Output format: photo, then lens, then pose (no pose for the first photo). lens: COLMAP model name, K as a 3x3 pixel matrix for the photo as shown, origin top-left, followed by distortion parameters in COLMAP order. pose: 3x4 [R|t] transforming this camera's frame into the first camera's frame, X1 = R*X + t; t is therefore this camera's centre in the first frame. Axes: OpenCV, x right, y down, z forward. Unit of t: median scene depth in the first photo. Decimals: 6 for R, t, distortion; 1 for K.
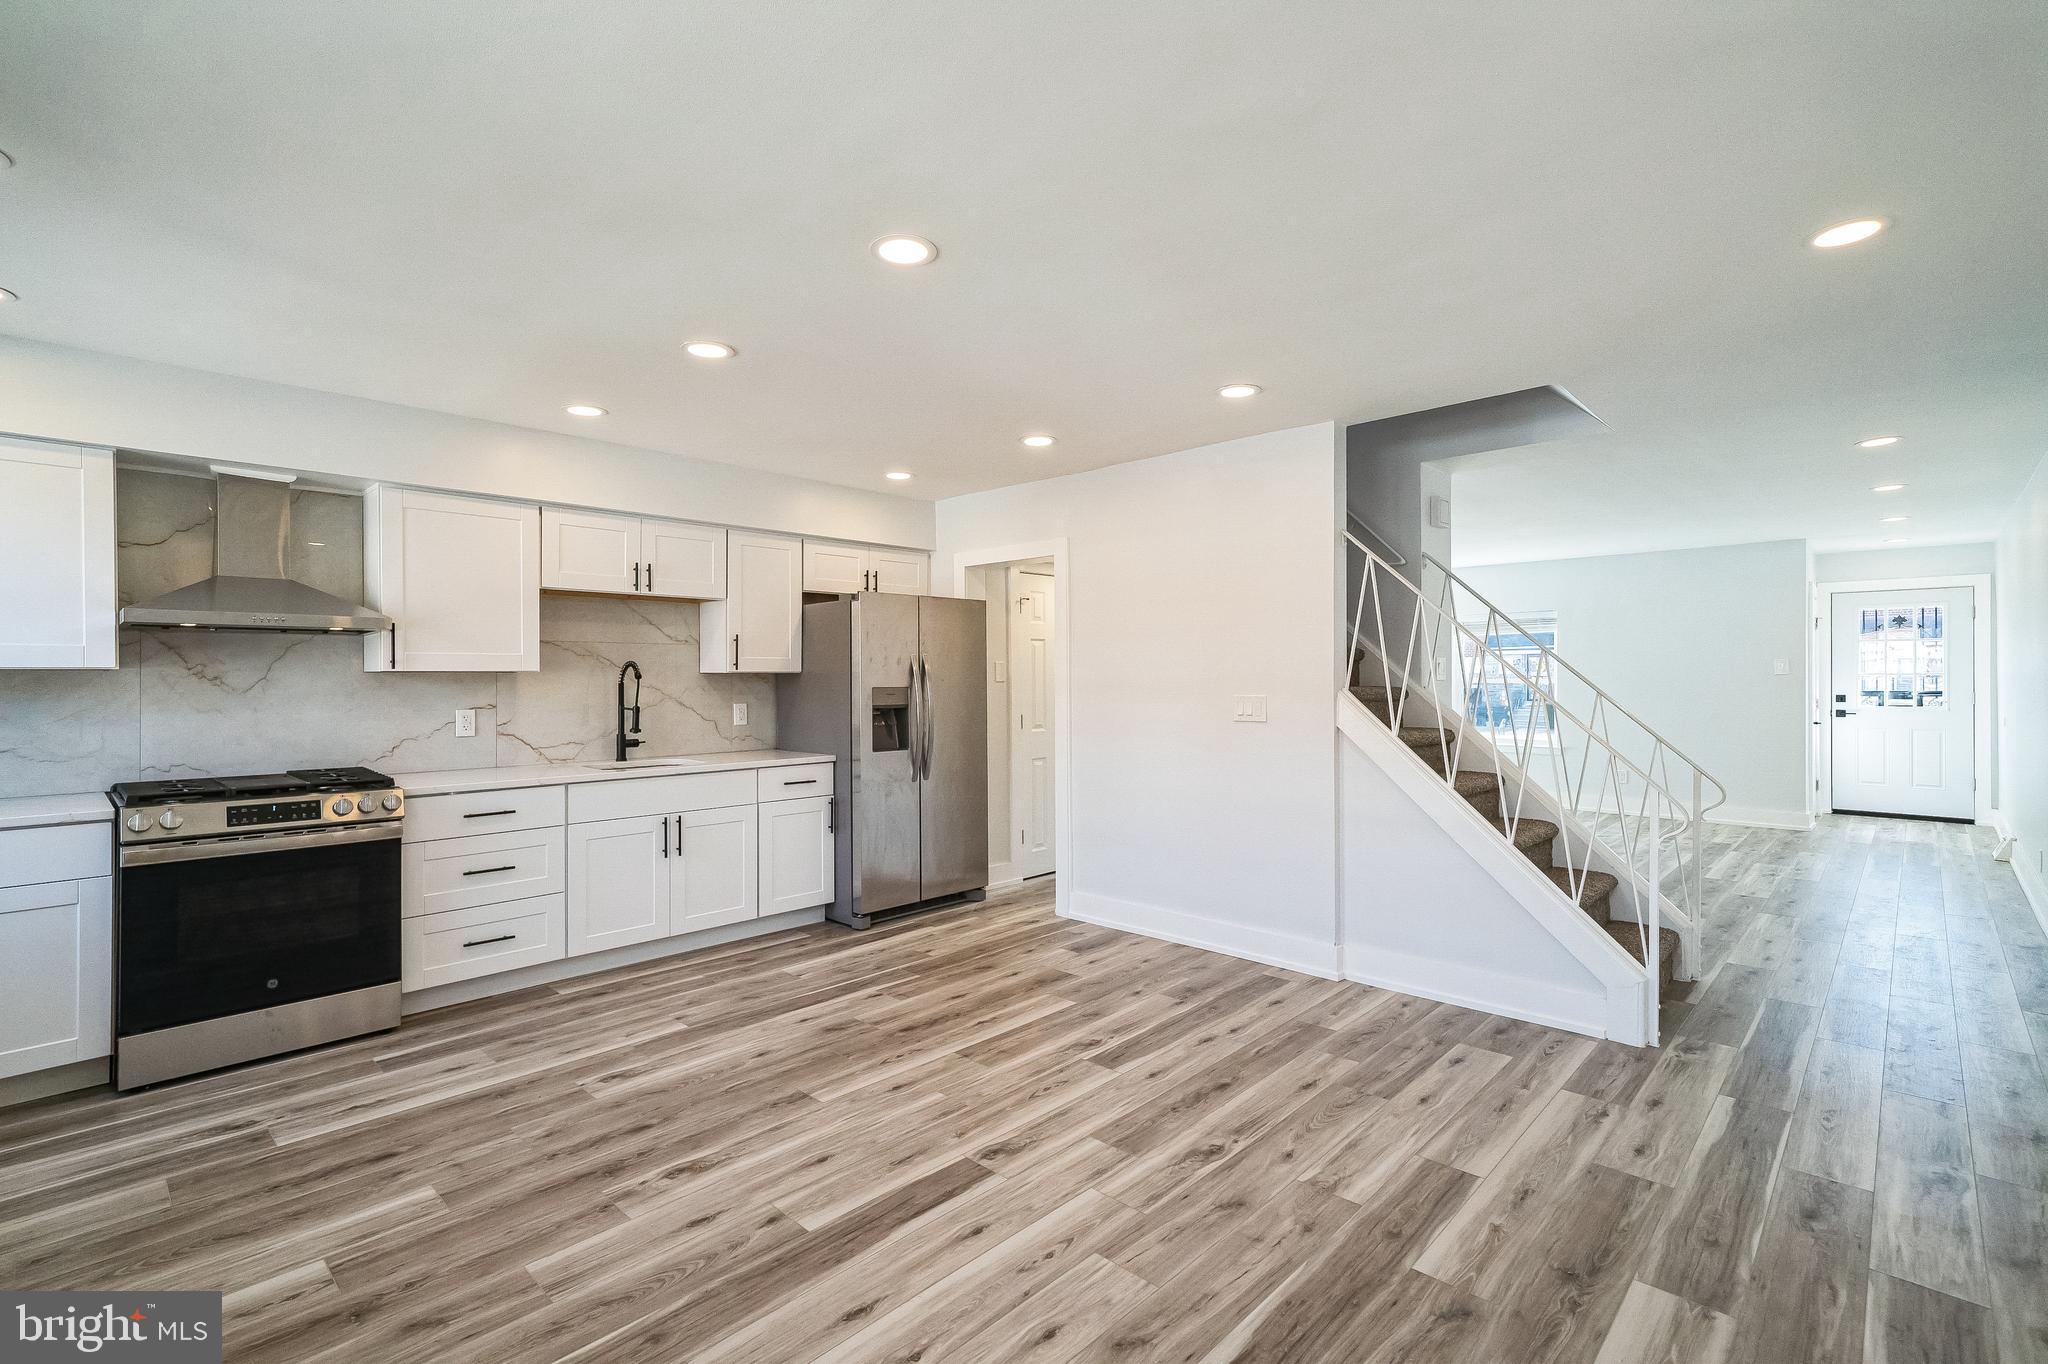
lens RADIAL K [[920.6, 0, 1026.3], [0, 920.6, 687.2], [0, 0, 1]] dist [0.002581, 0.000106]
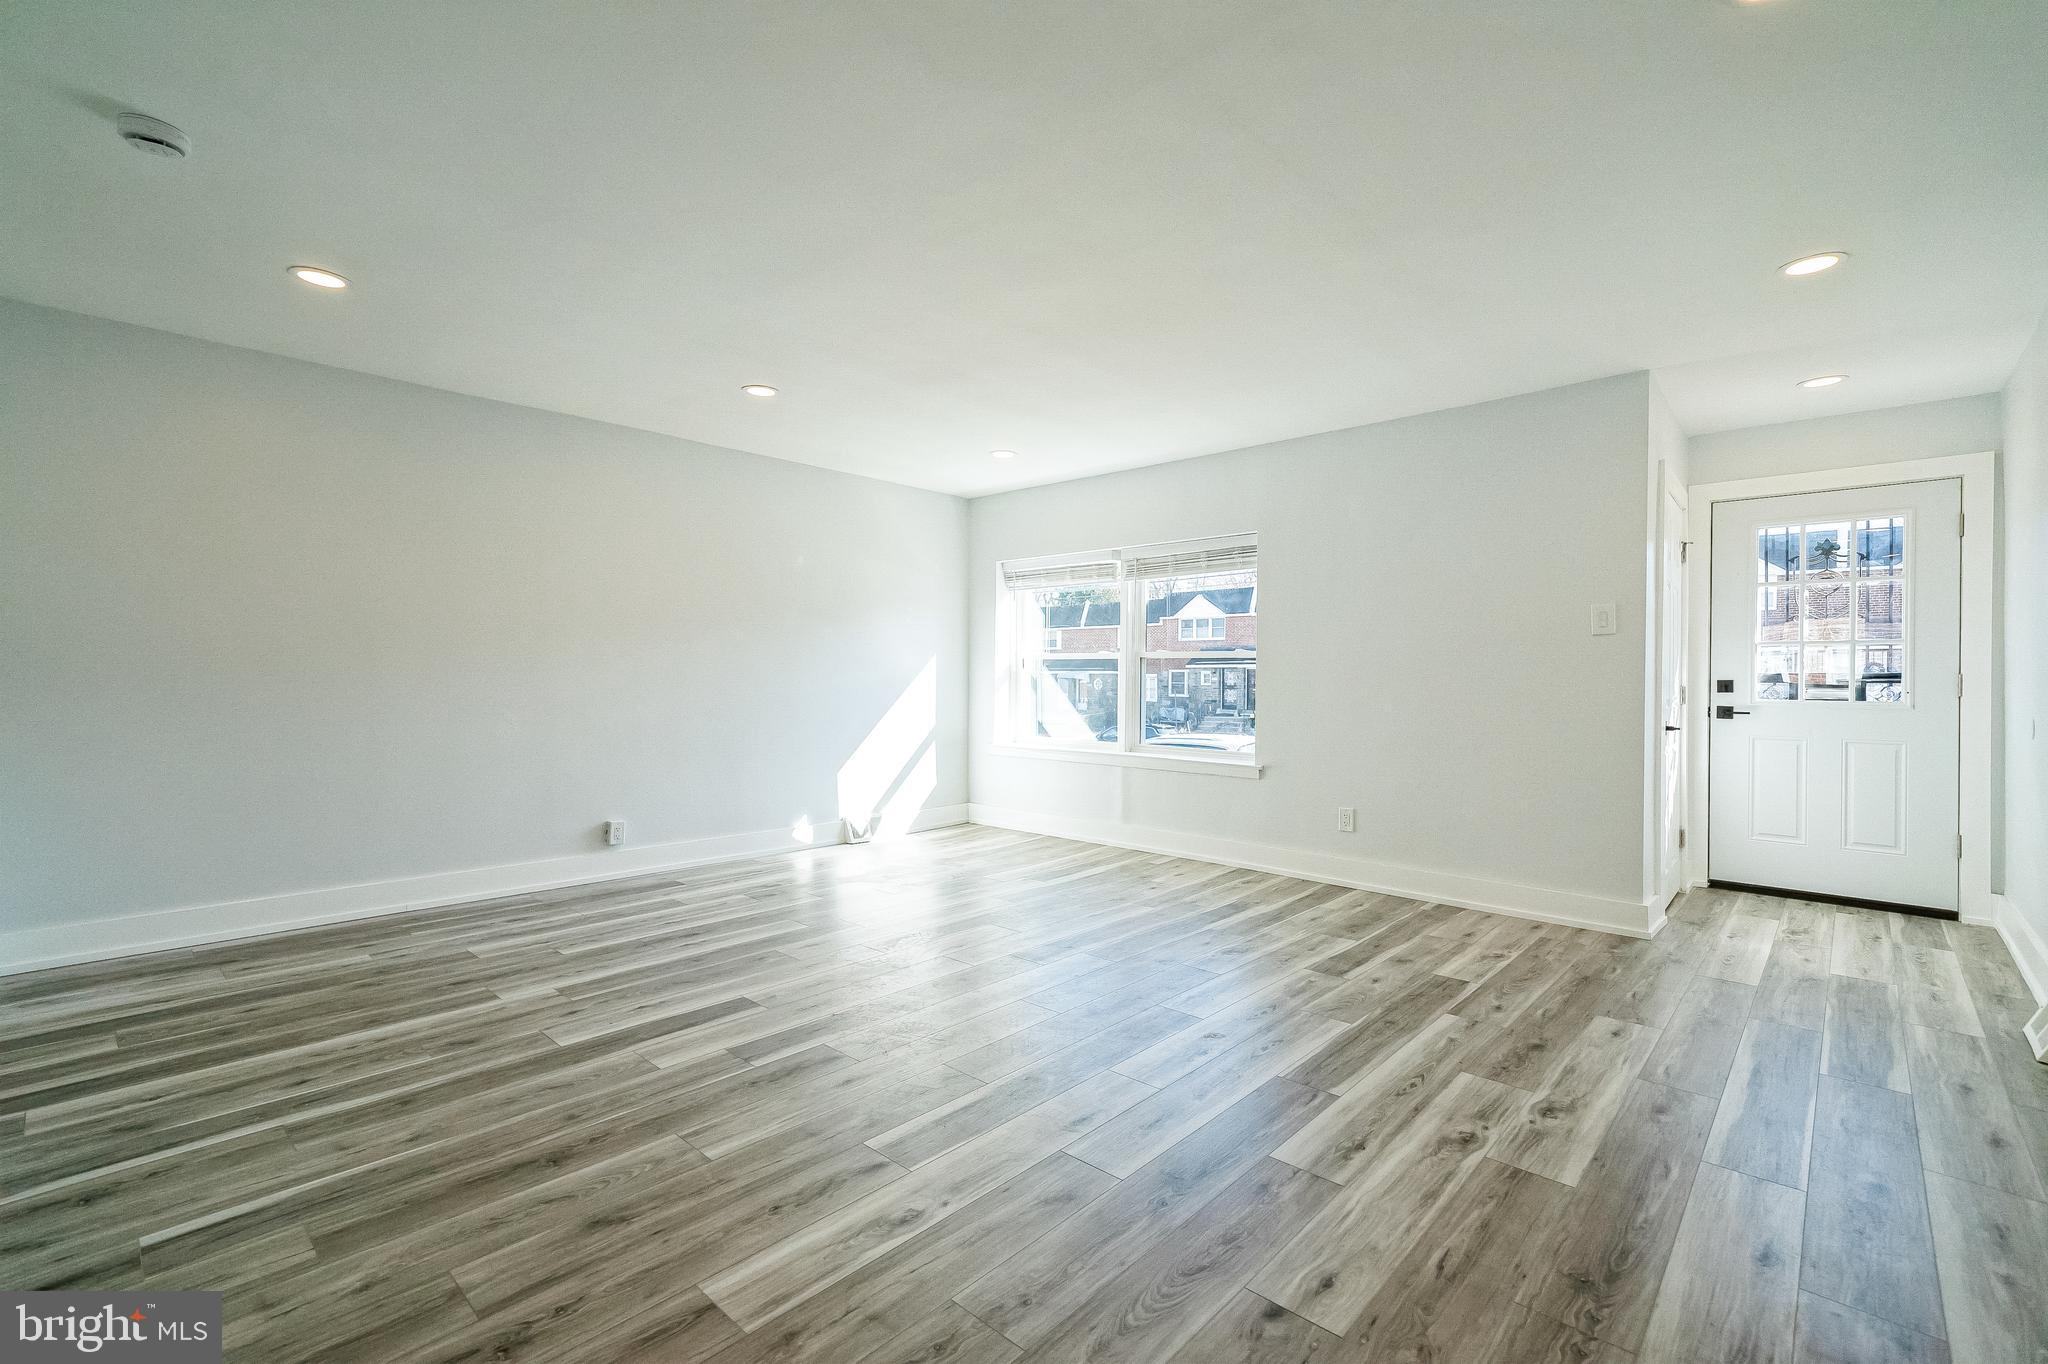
lens RADIAL K [[882.7, 0, 1021.1], [0, 882.7, 672.2], [0, 0, 1]] dist [0.000200, 0.000364]
pose [[0.999832, 0.016382, 0.008274, 0.457049], [-0.016293, 0.999810, -0.010690, 0.016906], [-0.008448, 0.010554, 0.999909, 0.471487]]
